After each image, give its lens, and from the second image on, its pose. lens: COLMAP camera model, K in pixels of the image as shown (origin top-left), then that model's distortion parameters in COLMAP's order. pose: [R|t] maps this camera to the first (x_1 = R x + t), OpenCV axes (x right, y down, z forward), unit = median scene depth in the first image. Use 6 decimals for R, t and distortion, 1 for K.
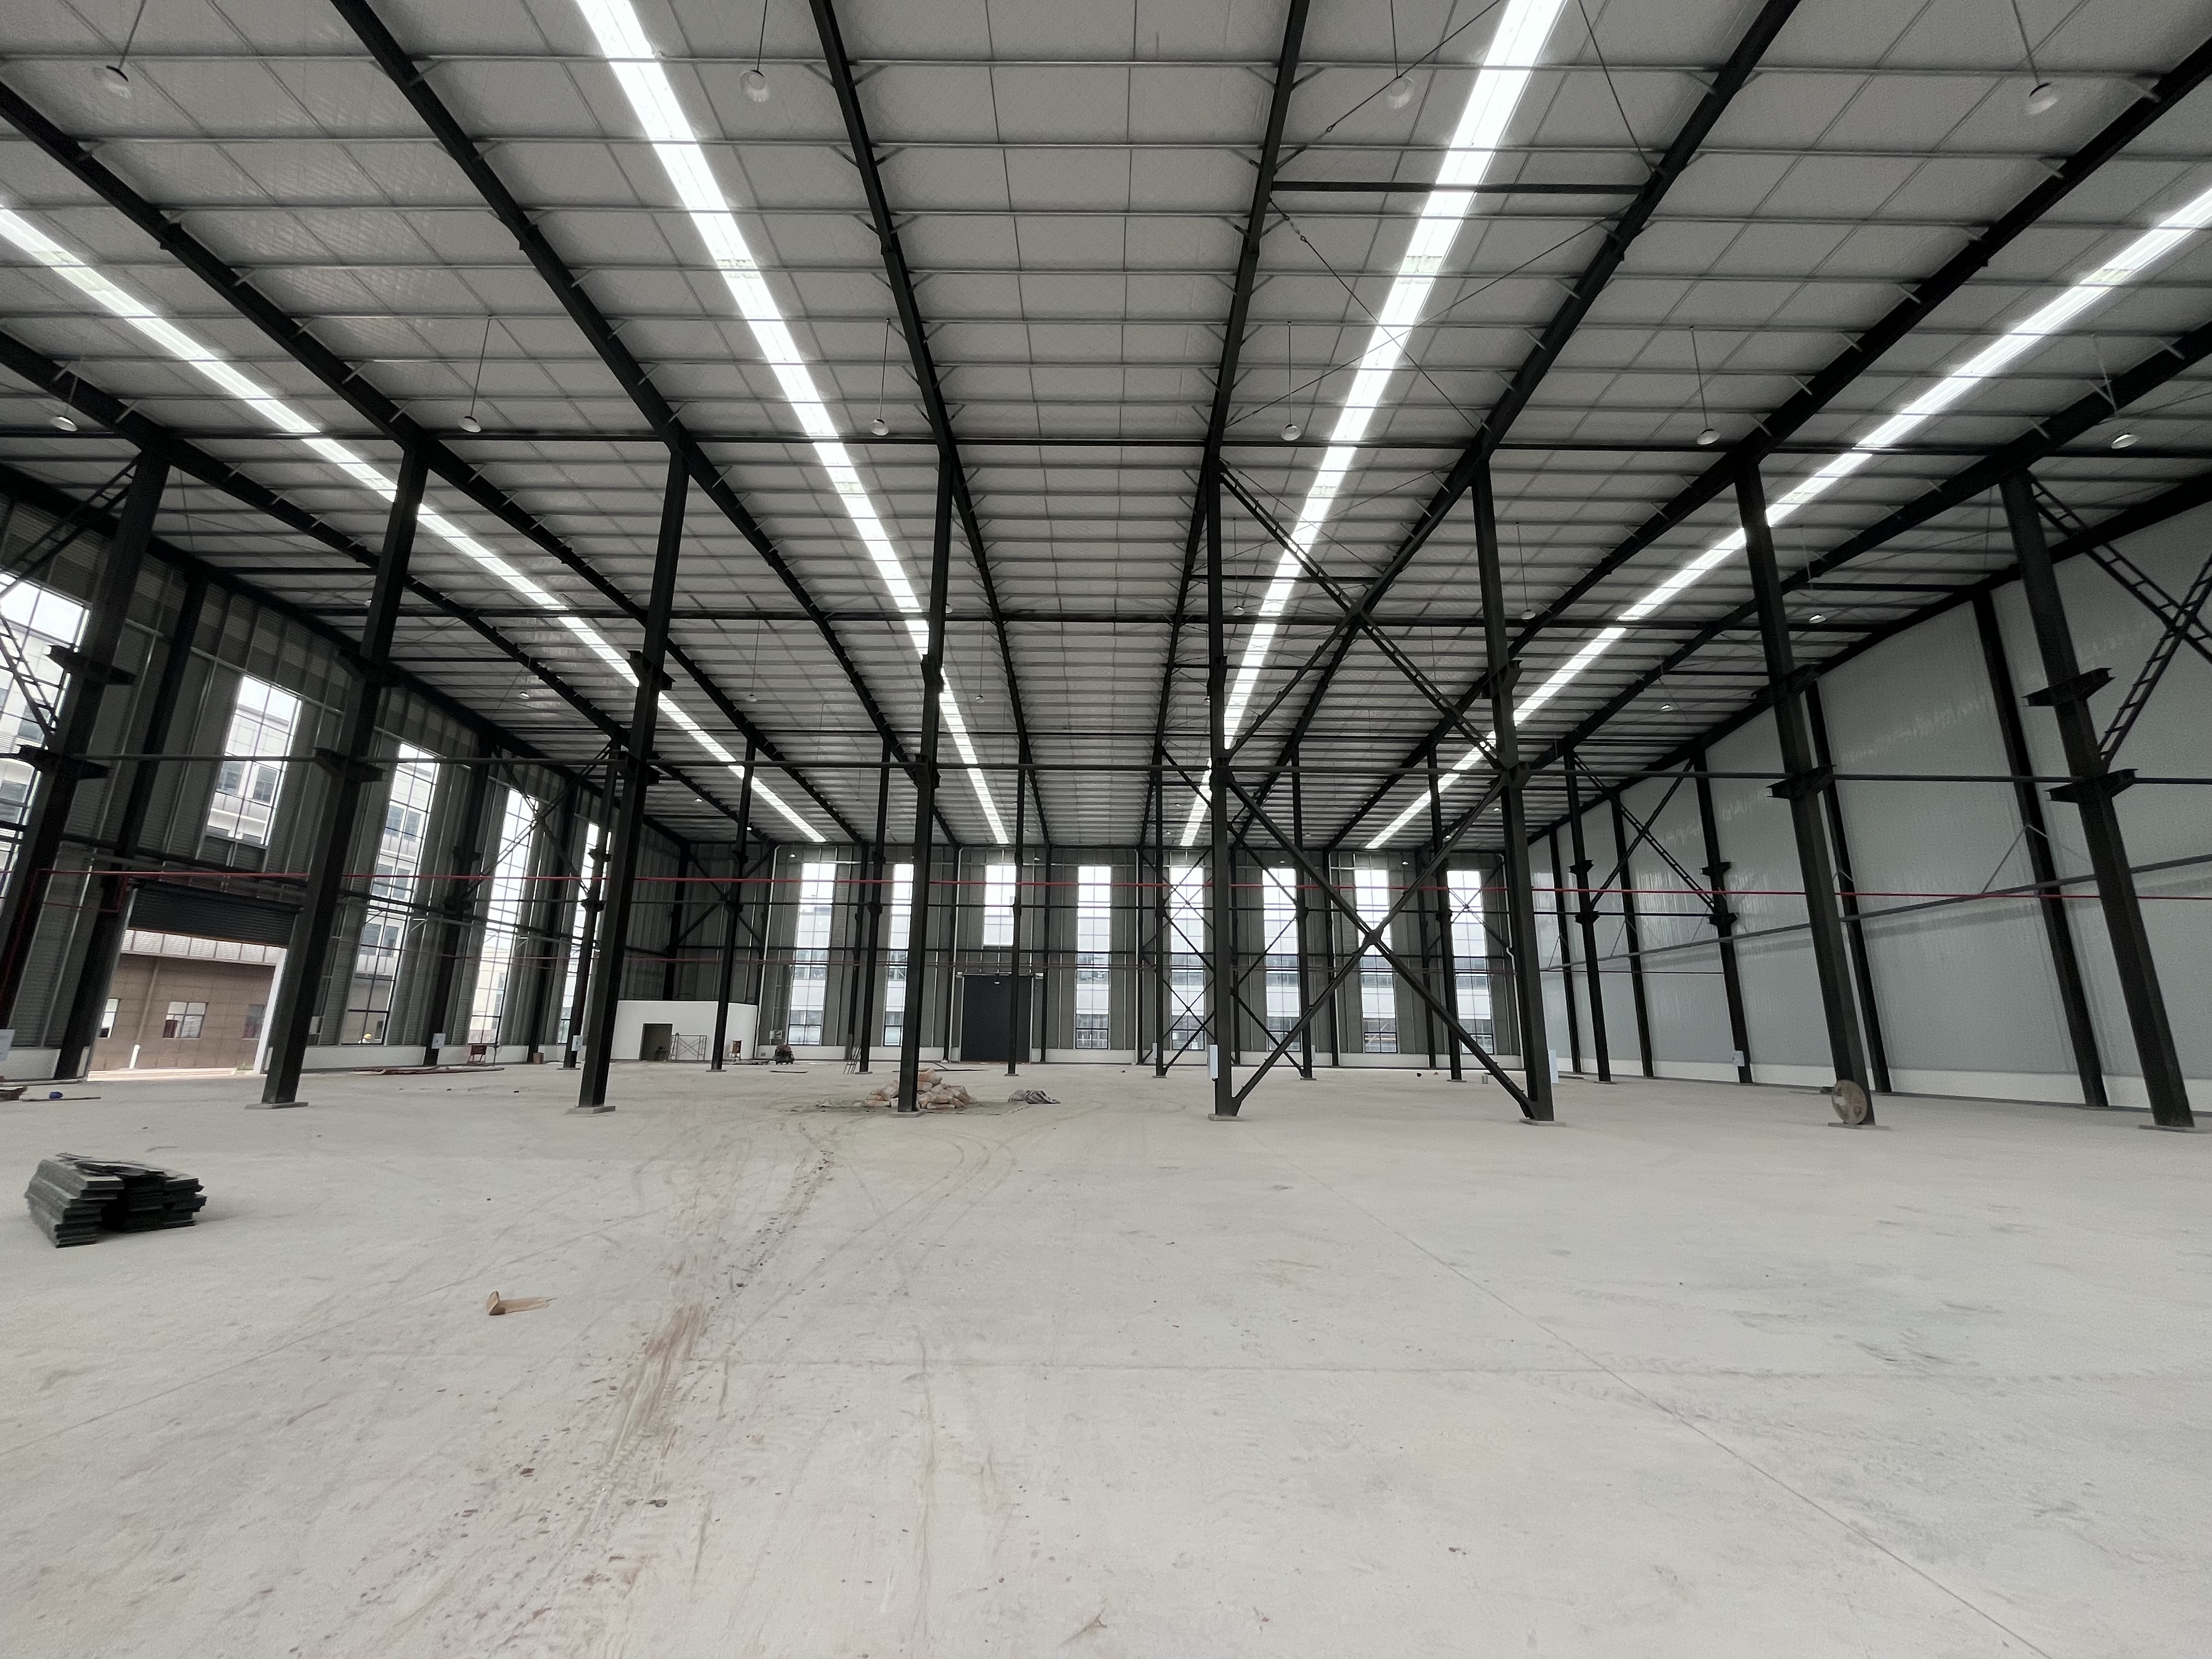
lens RADIAL K [[888.0, 0, 1106.0], [0, 888.0, 829.5], [0, 0, 1]] dist [-0.003643, -0.000992]
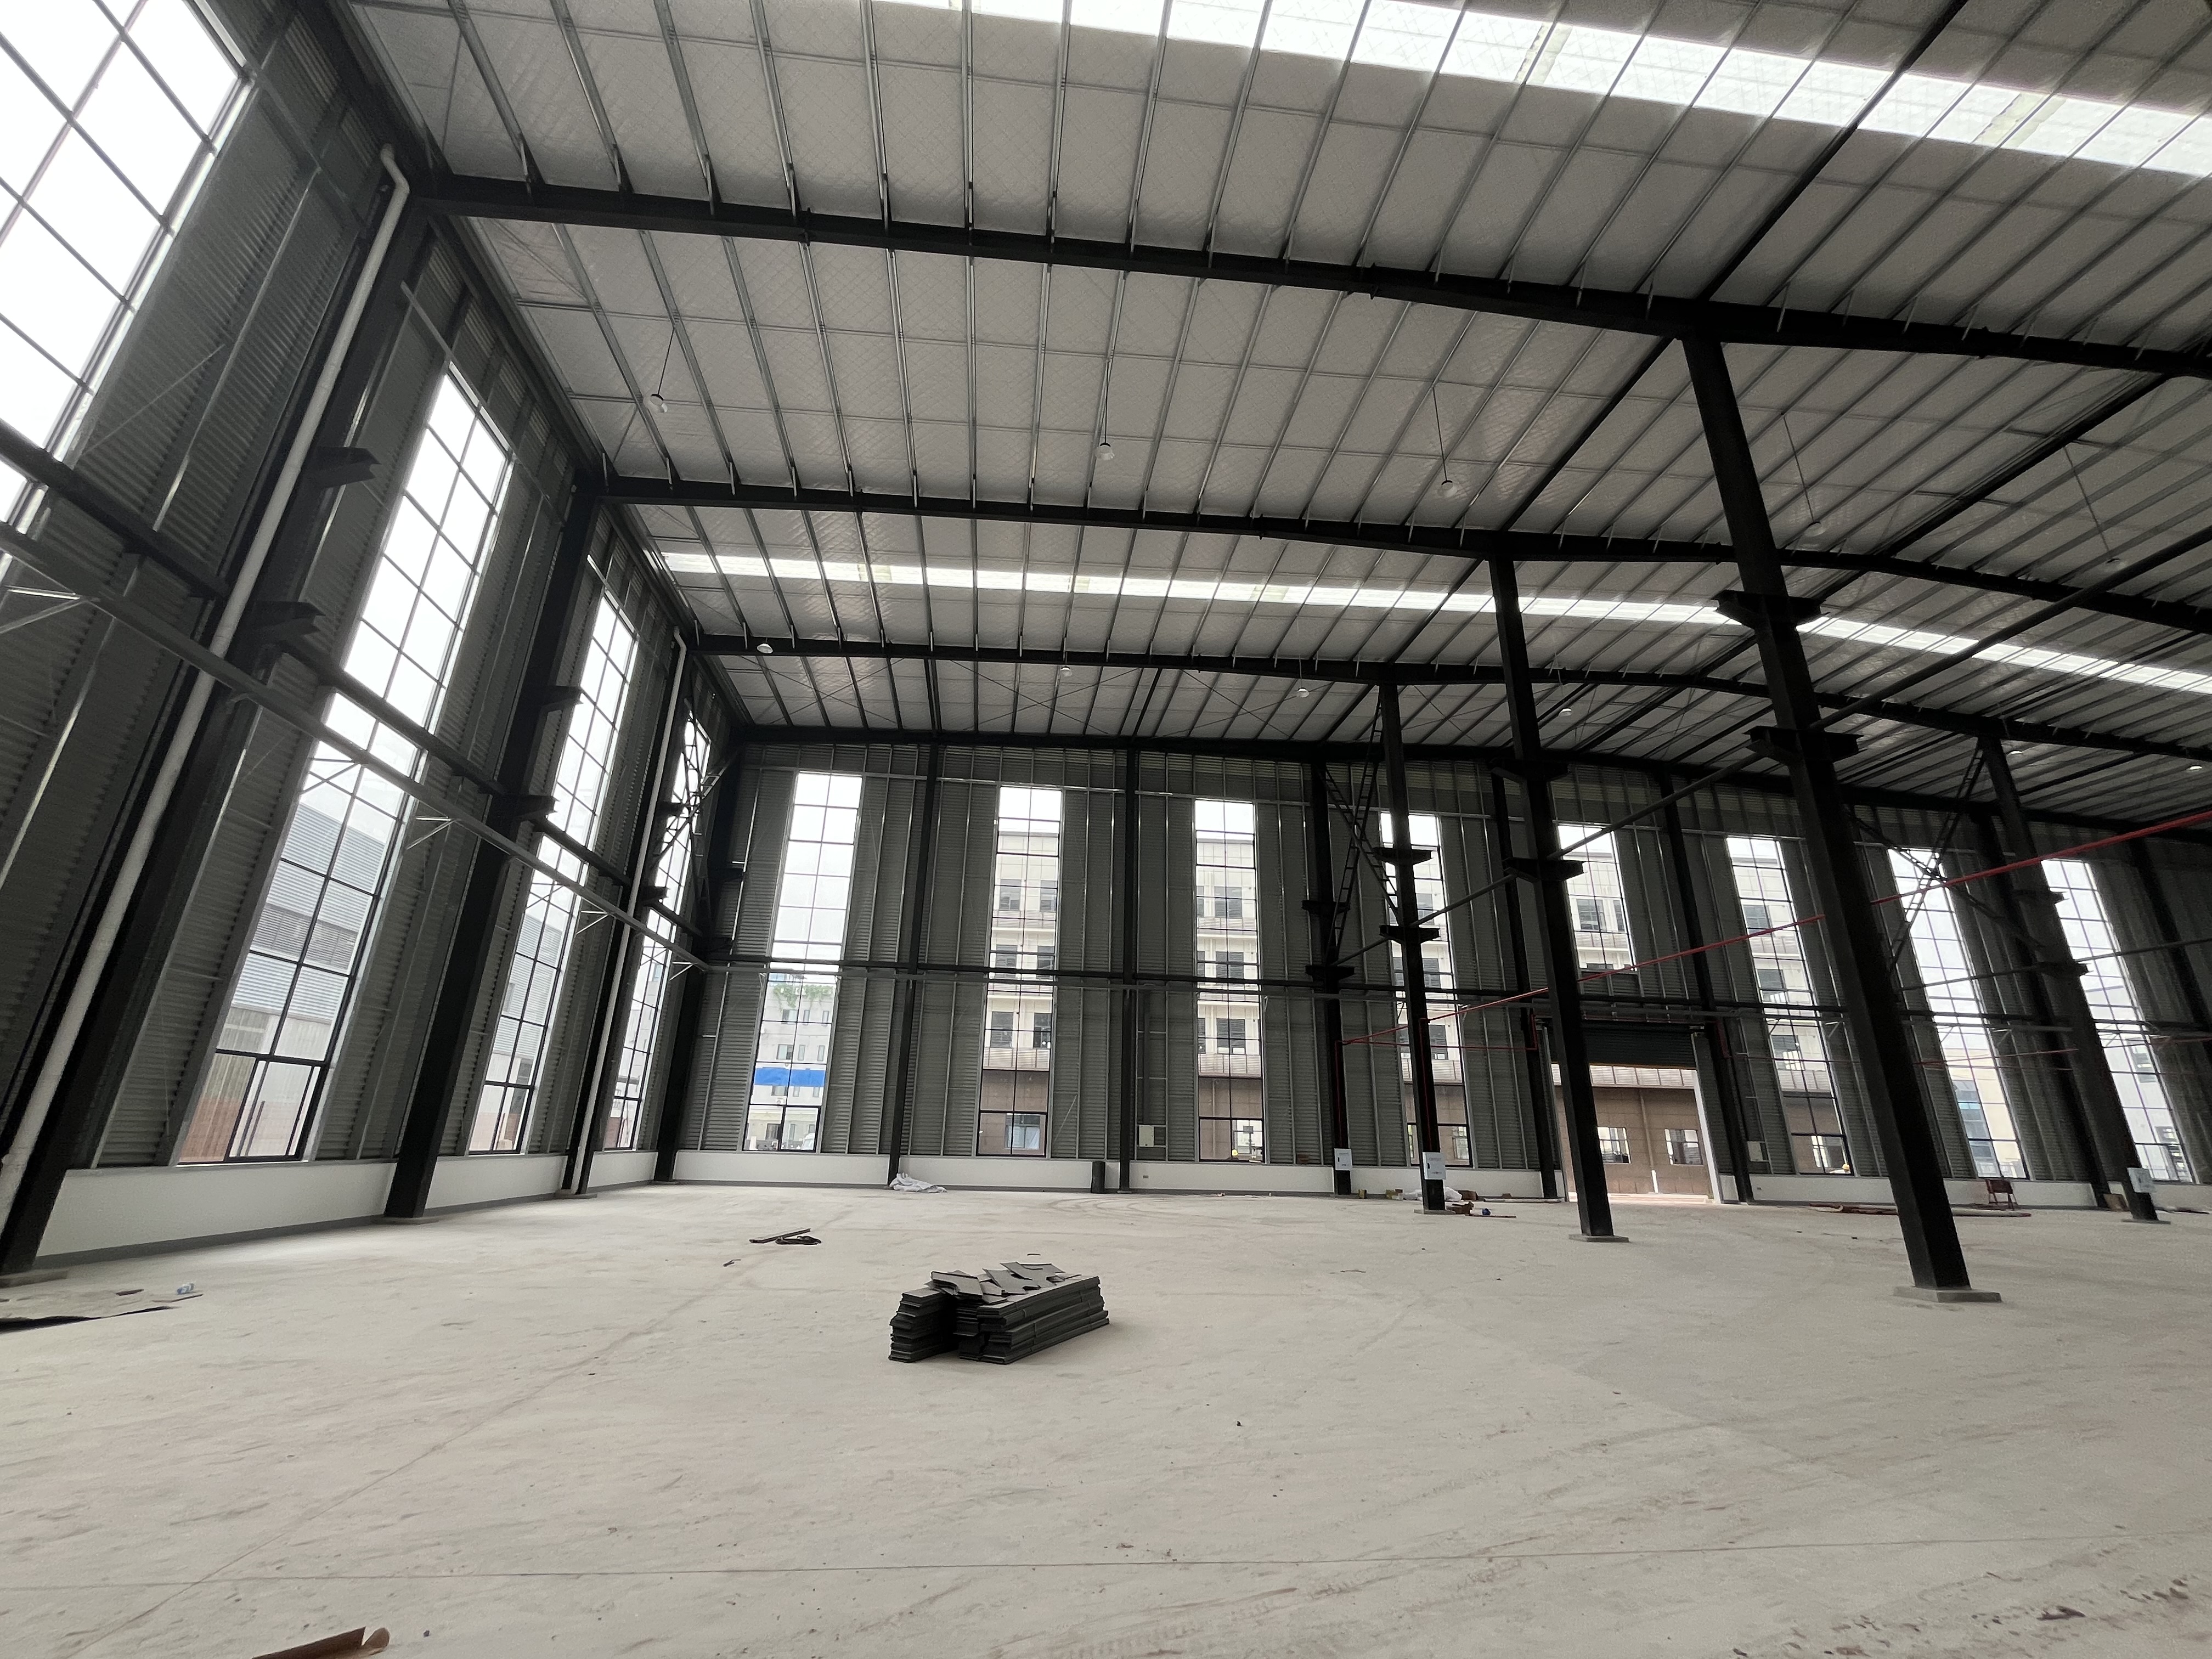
lens RADIAL K [[888.0, 0, 1106.0], [0, 888.0, 829.5], [0, 0, 1]] dist [-0.003643, -0.000992]
pose [[0.121329, -0.337012, -0.933650, 0.000264], [0.207191, 0.928478, -0.308220, 0.054742], [0.970748, -0.156048, 0.182477, 0.229075]]
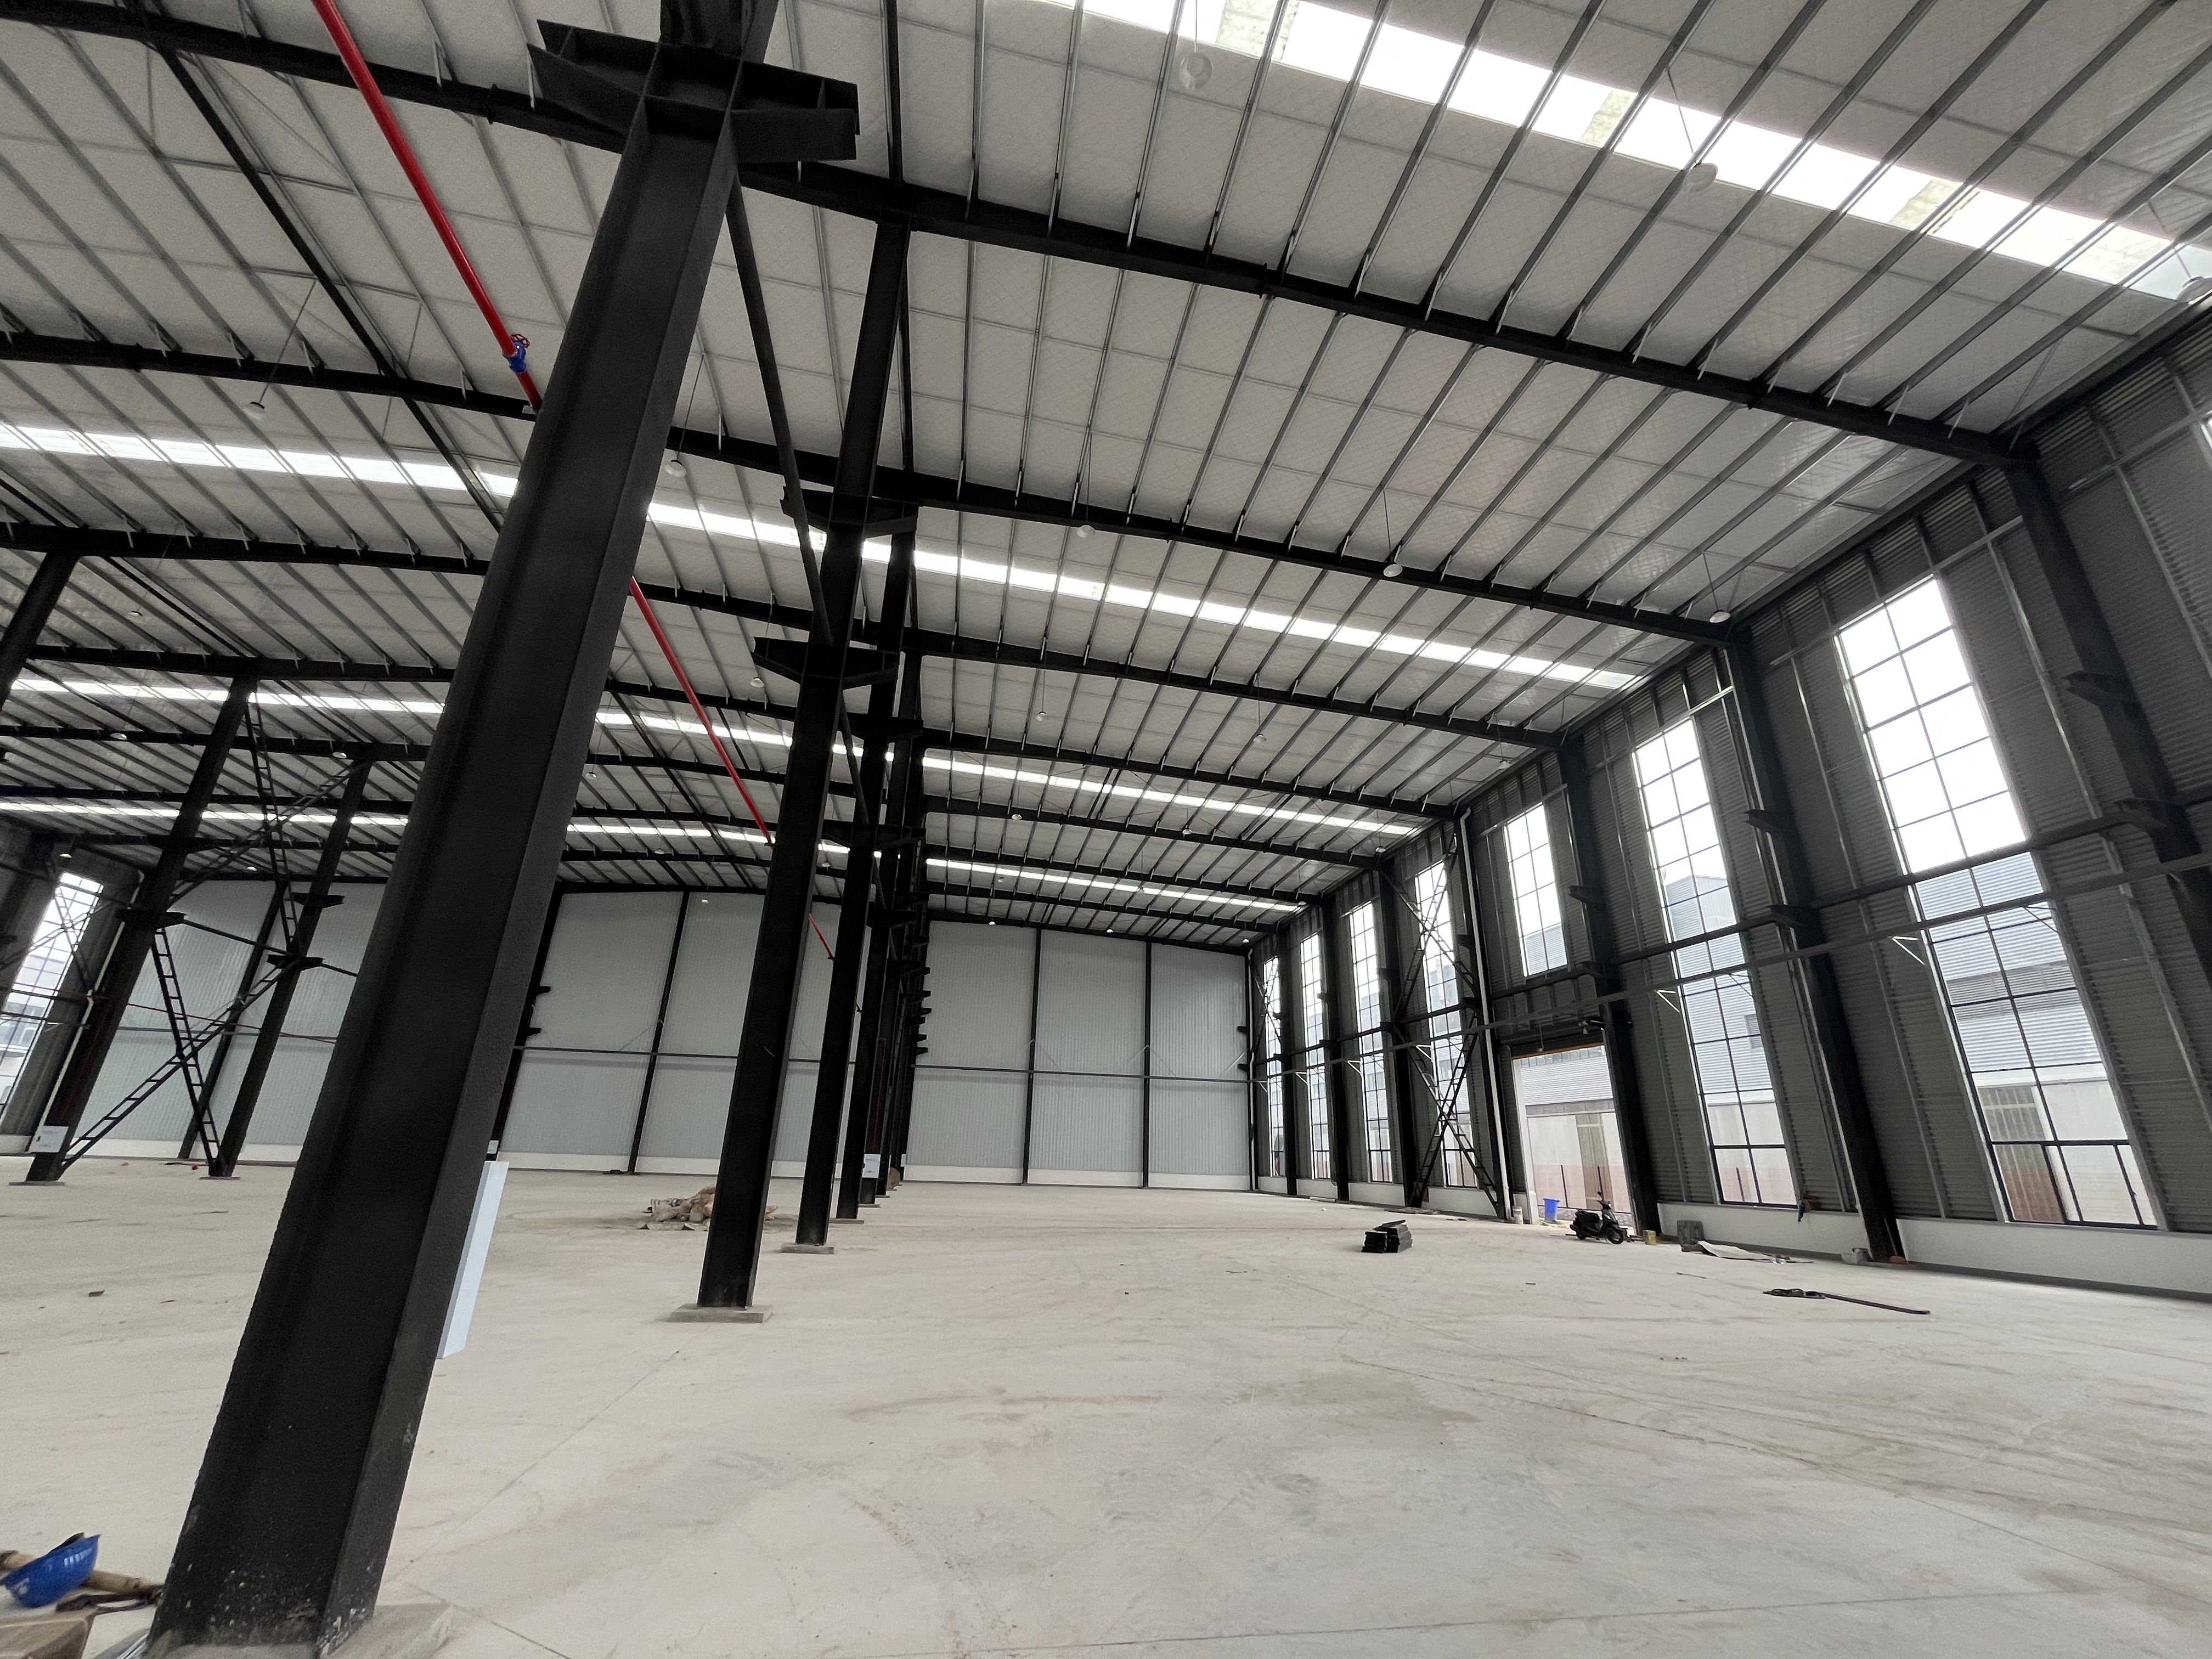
lens RADIAL K [[923.0, 0, 1106.0], [0, 923.0, 829.5], [0, 0, 1]] dist [-0.012368, -0.000071]
pose [[0.172984, -0.338326, -0.924993, 0.000335], [0.100884, 0.940298, -0.325058, 0.087976], [0.979744, -0.037087, 0.196788, 0.385133]]
